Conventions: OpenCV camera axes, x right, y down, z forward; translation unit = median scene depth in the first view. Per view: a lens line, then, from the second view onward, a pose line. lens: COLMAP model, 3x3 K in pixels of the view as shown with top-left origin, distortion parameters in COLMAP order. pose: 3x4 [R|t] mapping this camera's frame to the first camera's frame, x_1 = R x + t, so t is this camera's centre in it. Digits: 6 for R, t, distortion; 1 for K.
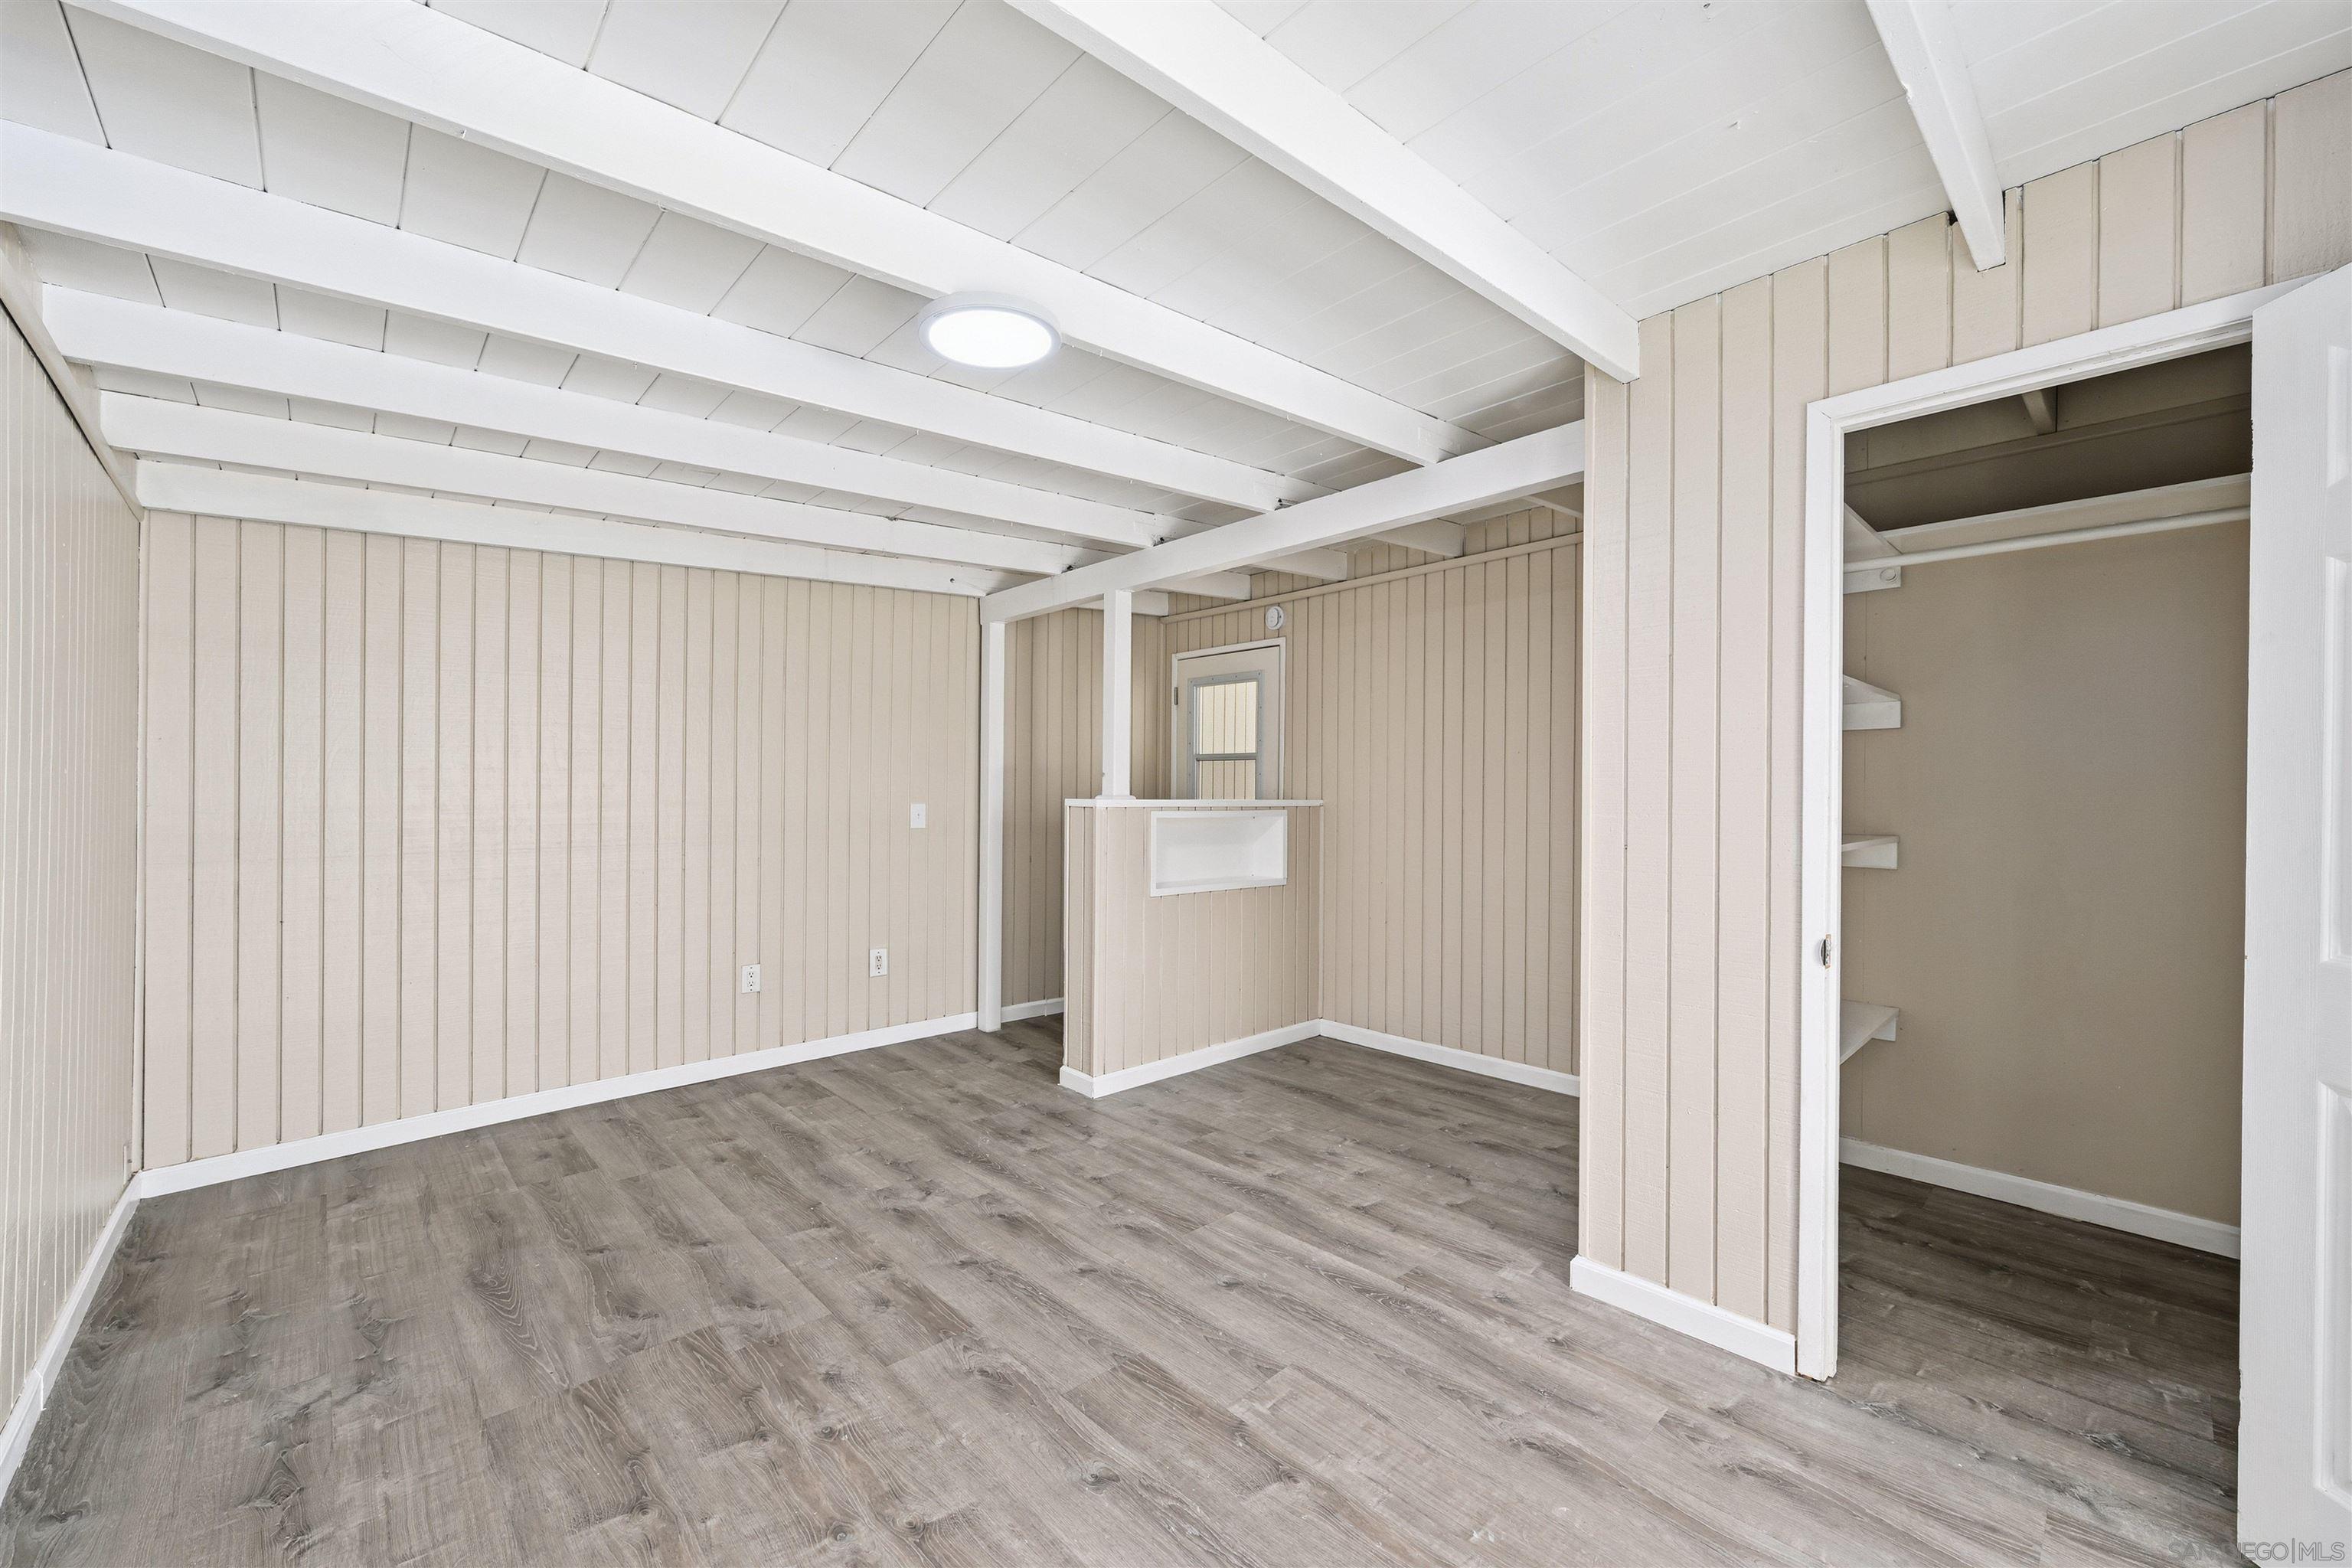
lens RADIAL K [[921.0, 0, 1186.2], [0, 921.0, 802.7], [0, 0, 1]] dist [-0.000414, -0.000210]
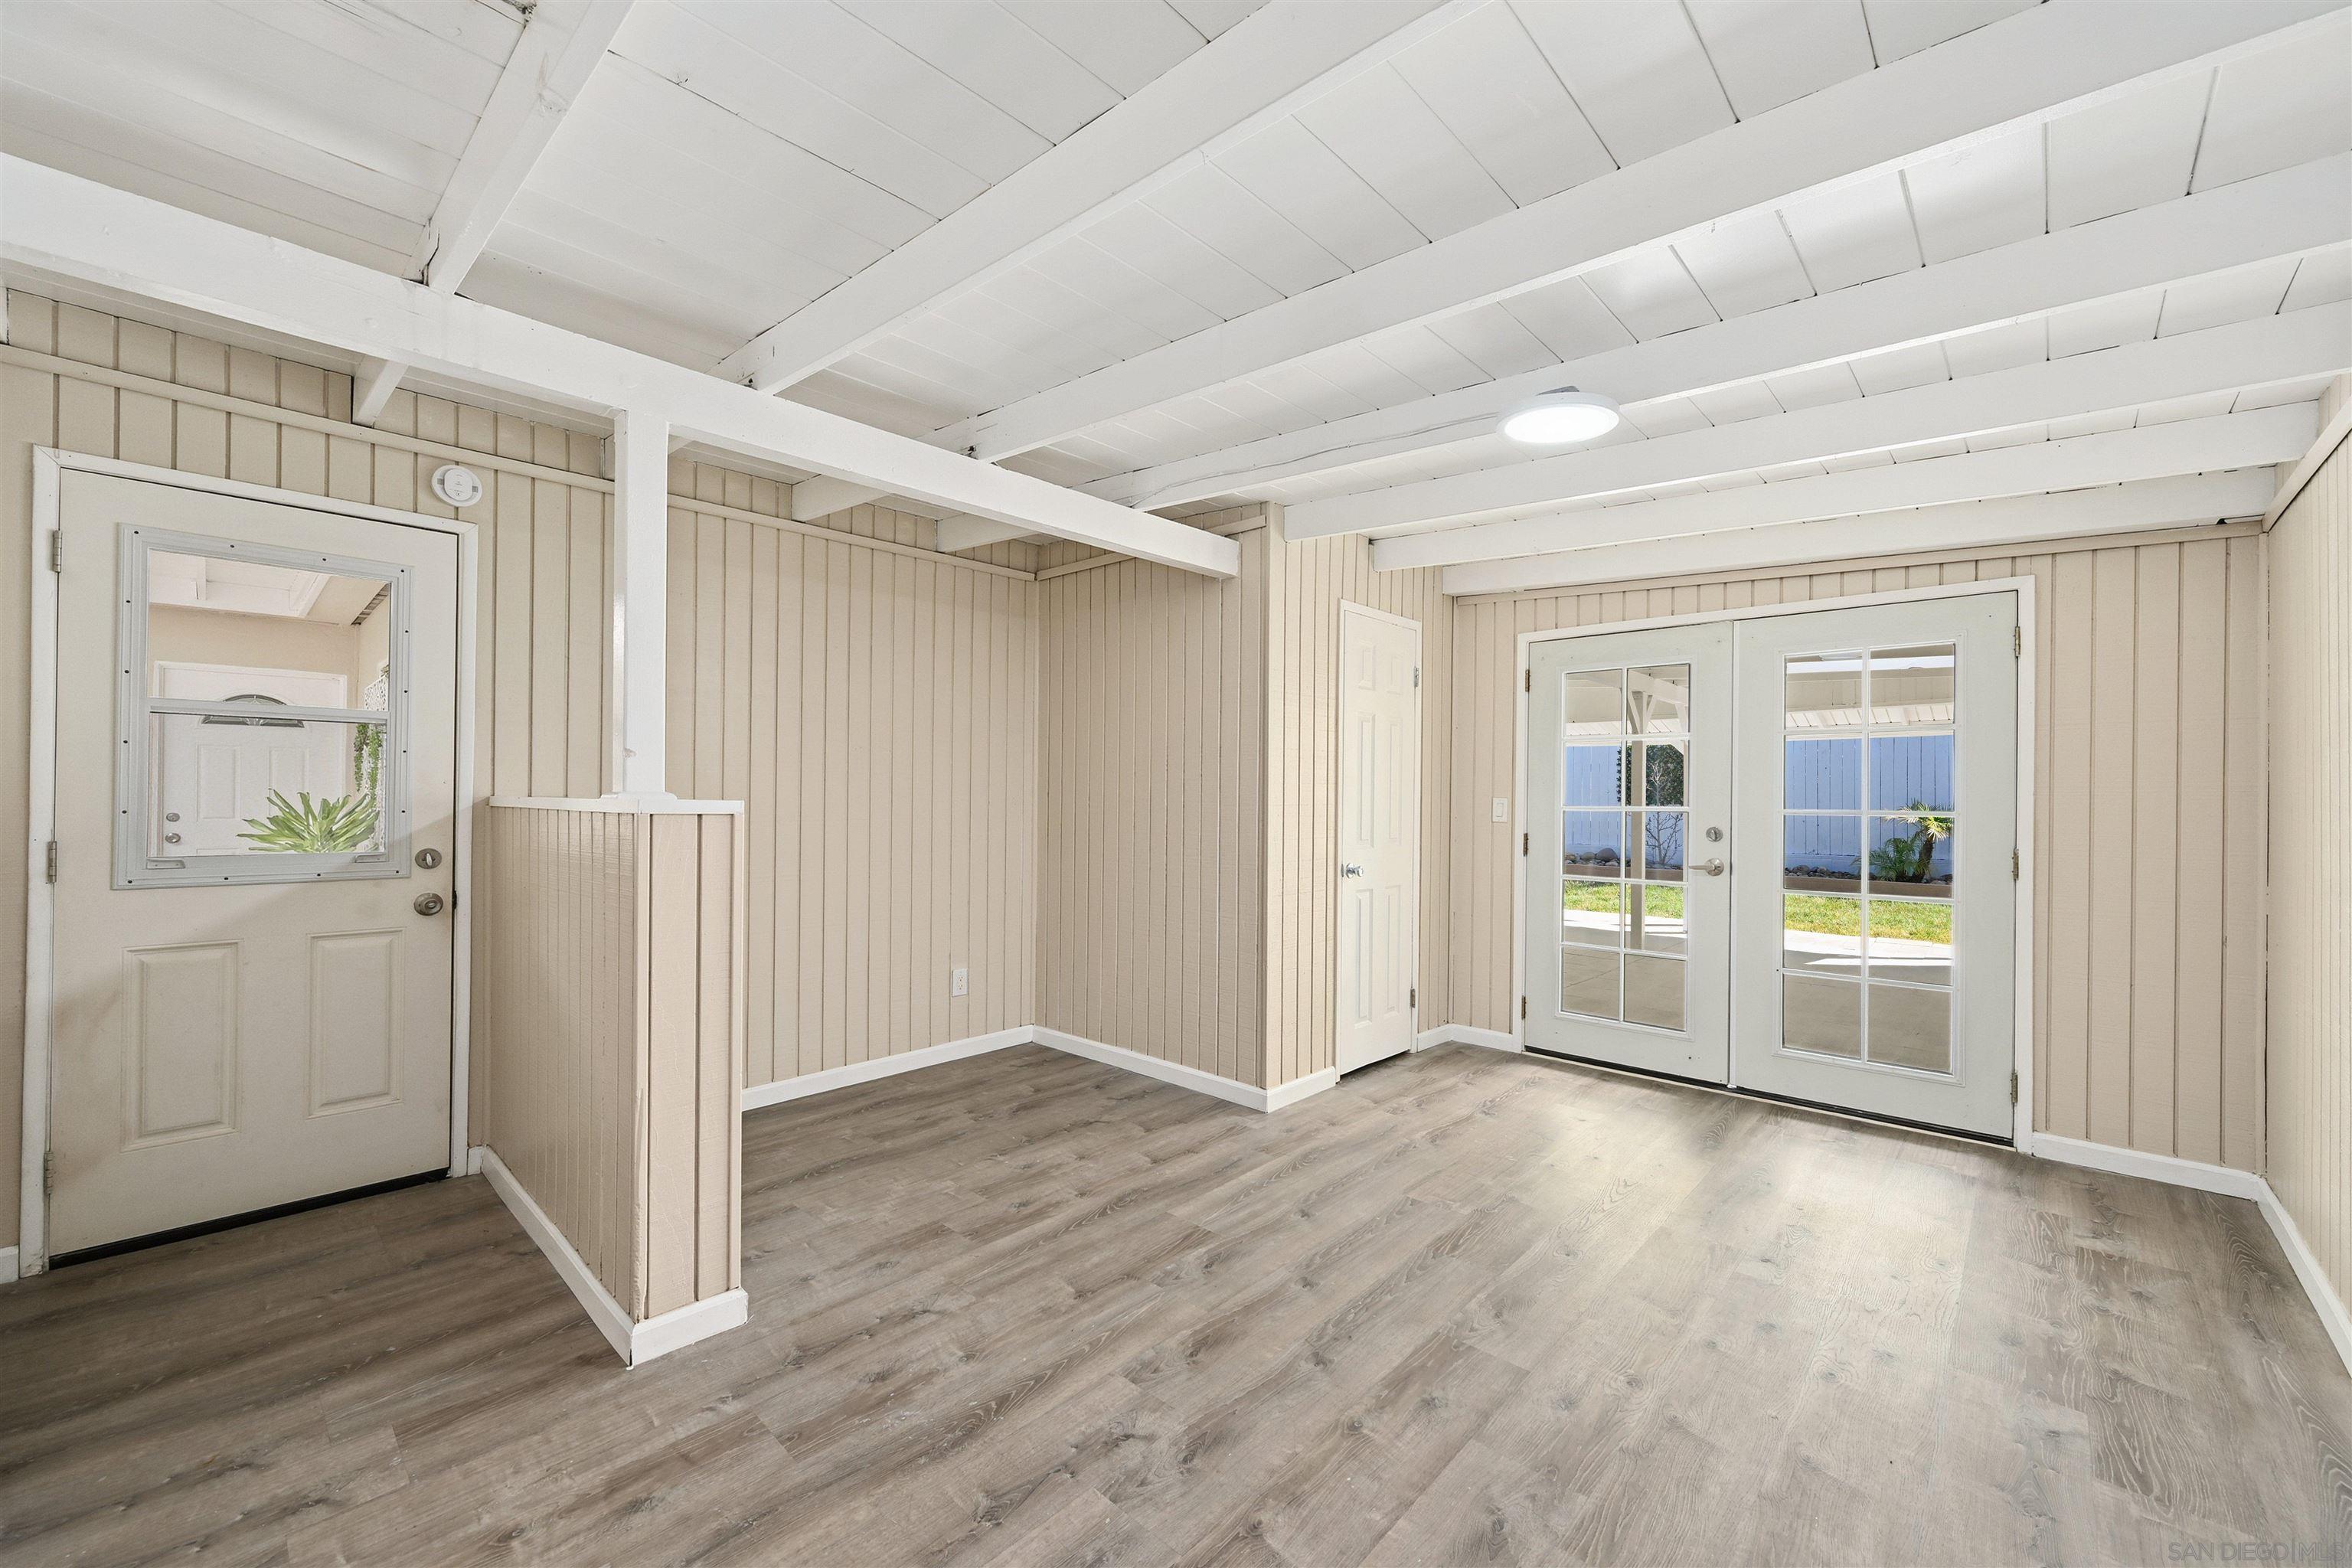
lens RADIAL K [[921.0, 0, 1186.2], [0, 921.0, 802.7], [0, 0, 1]] dist [-0.000414, -0.000210]
pose [[-0.065129, -0.013431, 0.997786, -0.902642], [0.001990, 0.999906, 0.013589, -0.011929], [-0.997875, 0.002871, -0.065096, 1.005871]]
